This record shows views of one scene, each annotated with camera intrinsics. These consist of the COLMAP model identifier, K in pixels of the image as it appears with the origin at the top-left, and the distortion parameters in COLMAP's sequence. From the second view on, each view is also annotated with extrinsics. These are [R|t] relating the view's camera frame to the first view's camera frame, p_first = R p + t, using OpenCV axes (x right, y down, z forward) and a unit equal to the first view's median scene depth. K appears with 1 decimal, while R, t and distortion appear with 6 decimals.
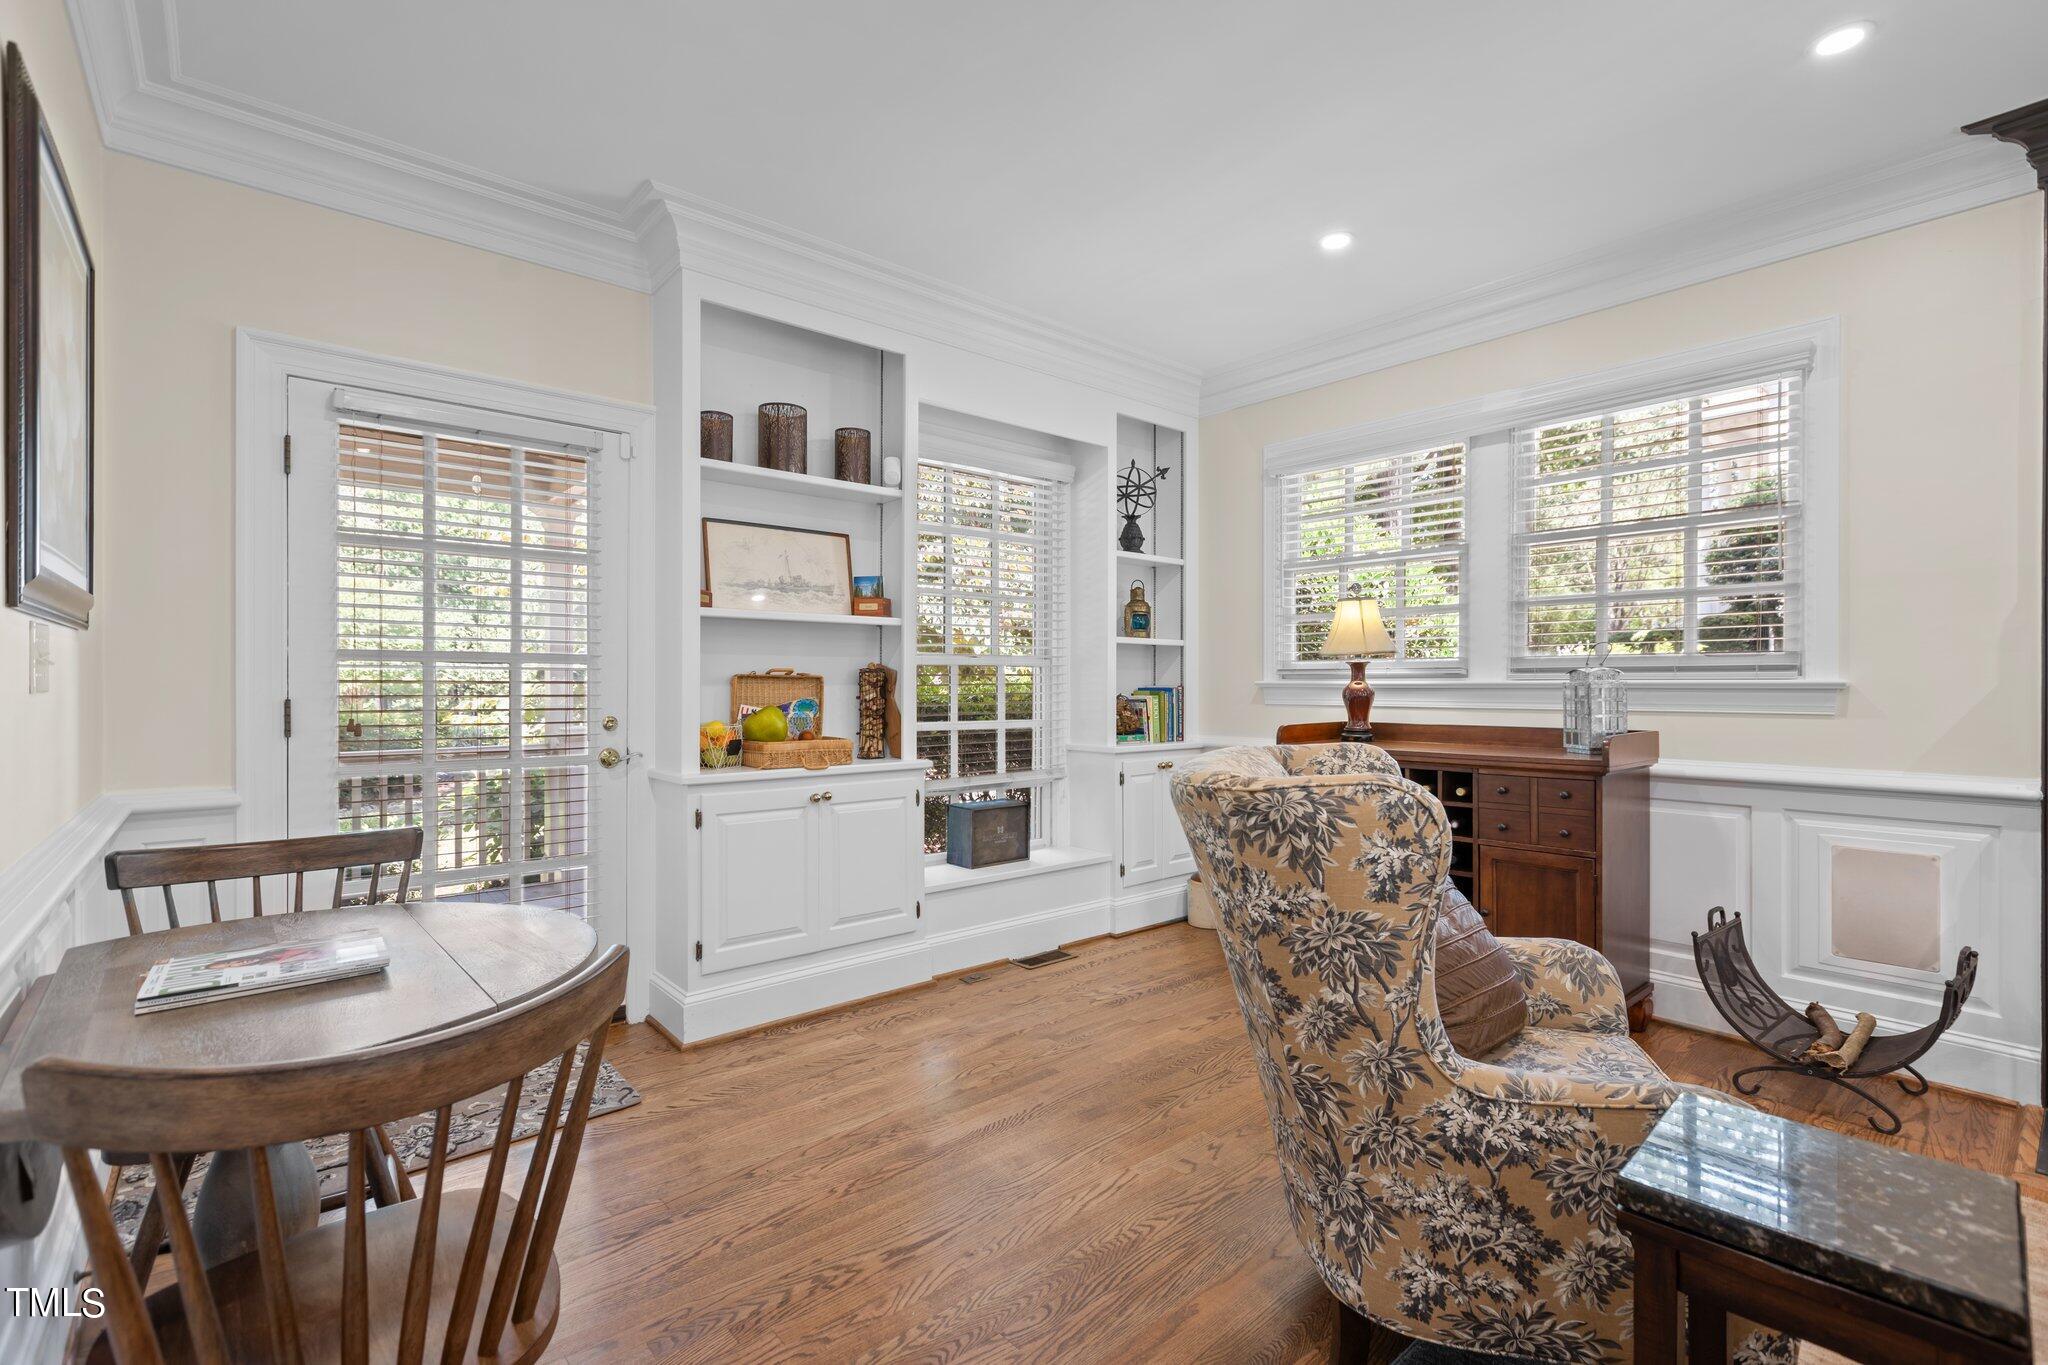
lens RADIAL K [[905.1, 0, 1013.7], [0, 905.1, 681.7], [0, 0, 1]] dist [-0.002109, 0.001945]
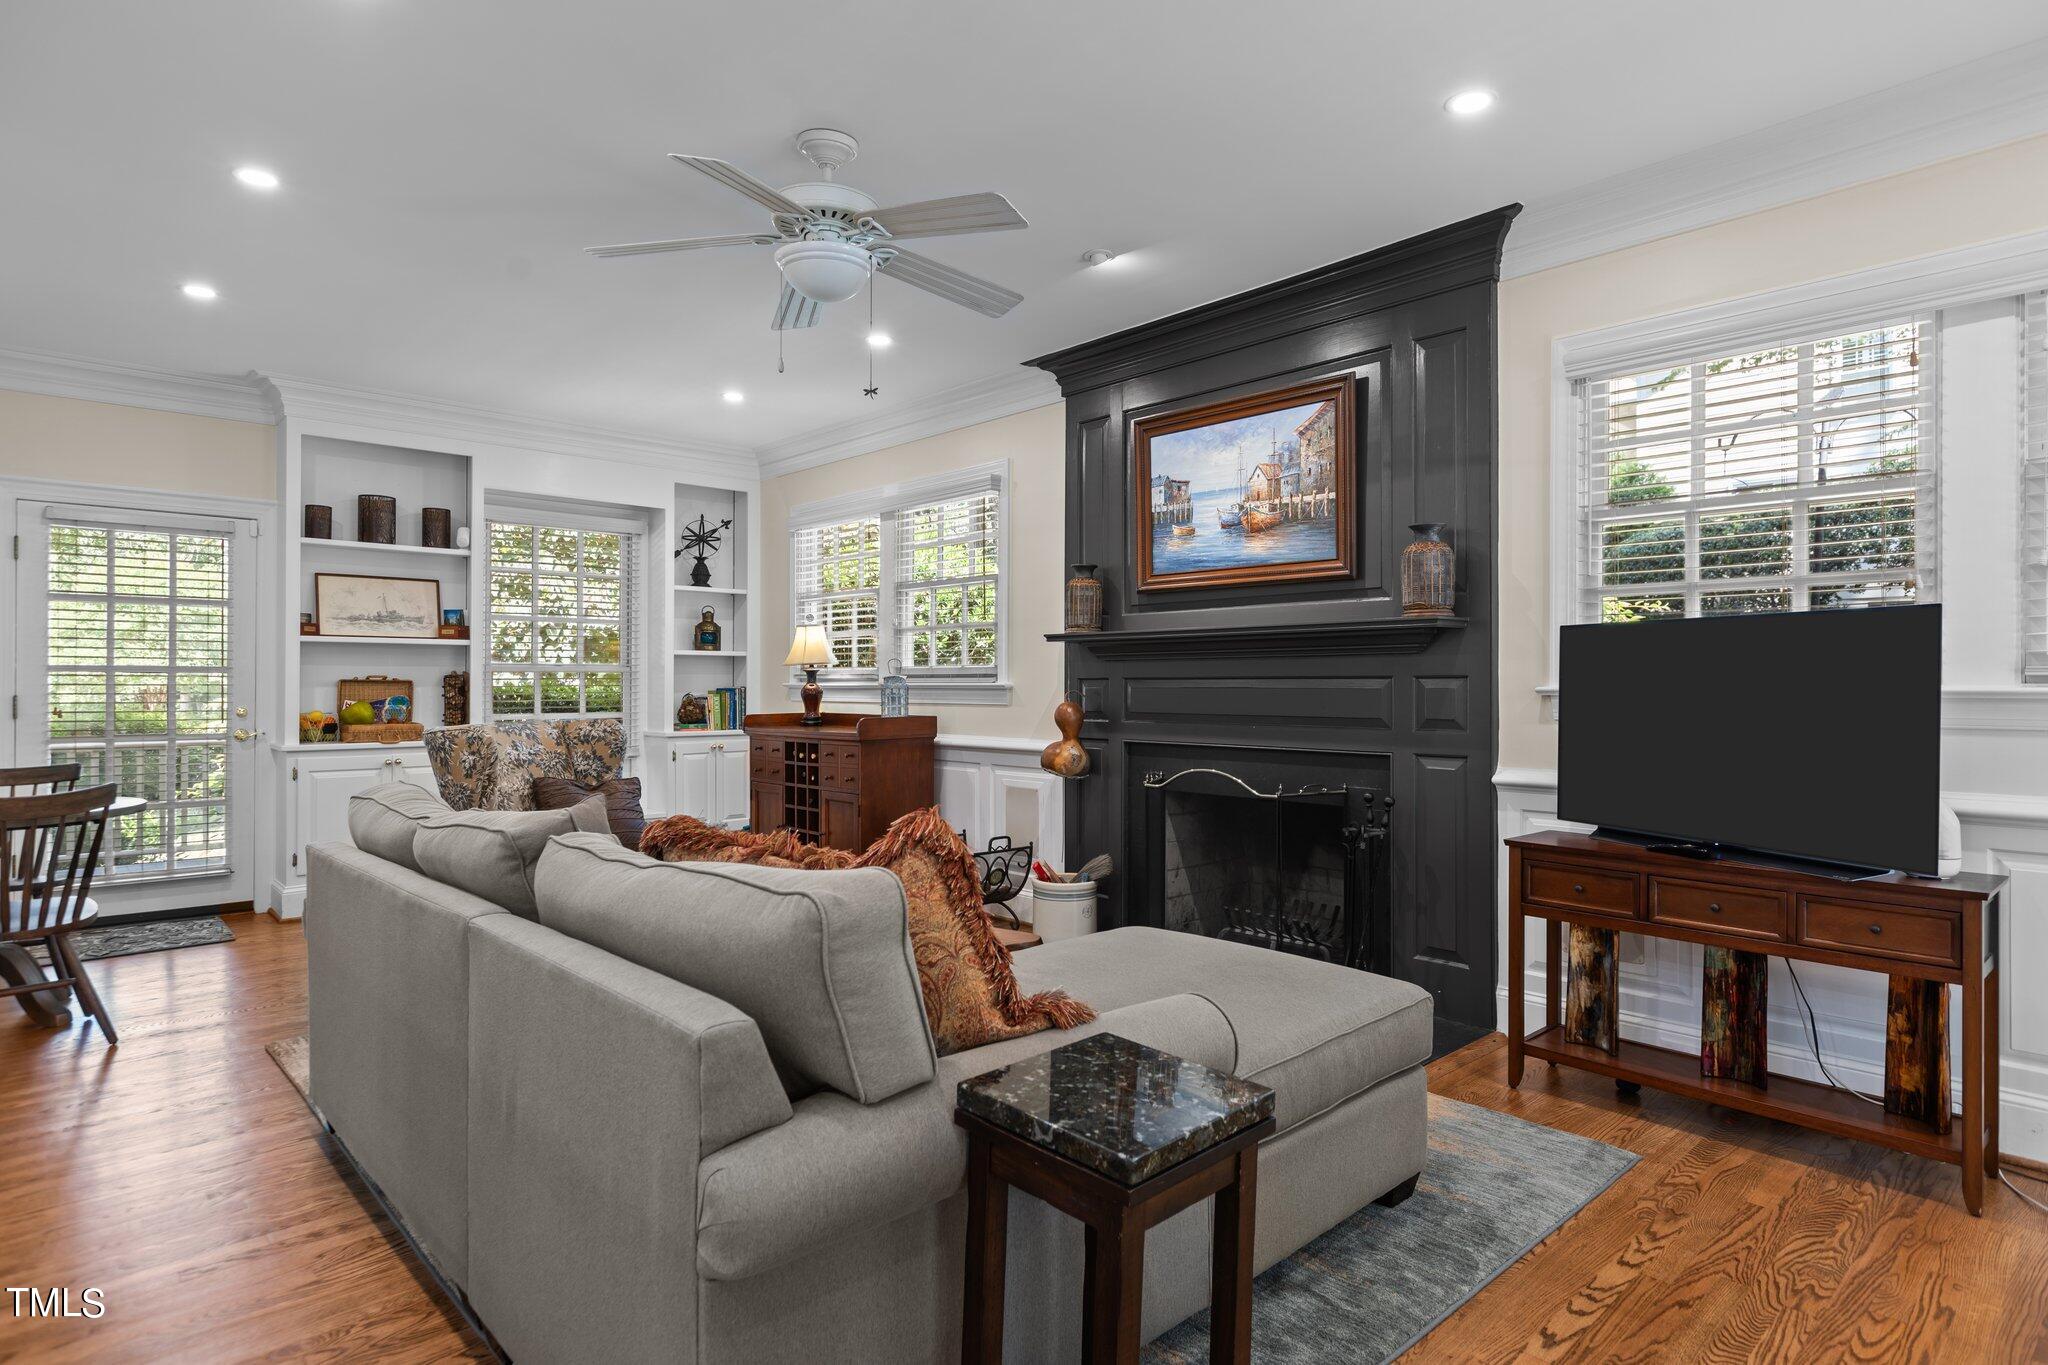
lens RADIAL K [[1090.1, 0, 1026.3], [0, 1090.1, 672.4], [0, 0, 1]] dist [0.006914, -0.002170]
pose [[0.999495, -0.000050, 0.031773, 0.710736], [0.000307, 0.999967, -0.008087, -0.004870], [-0.031771, 0.008093, 0.999462, -0.765306]]
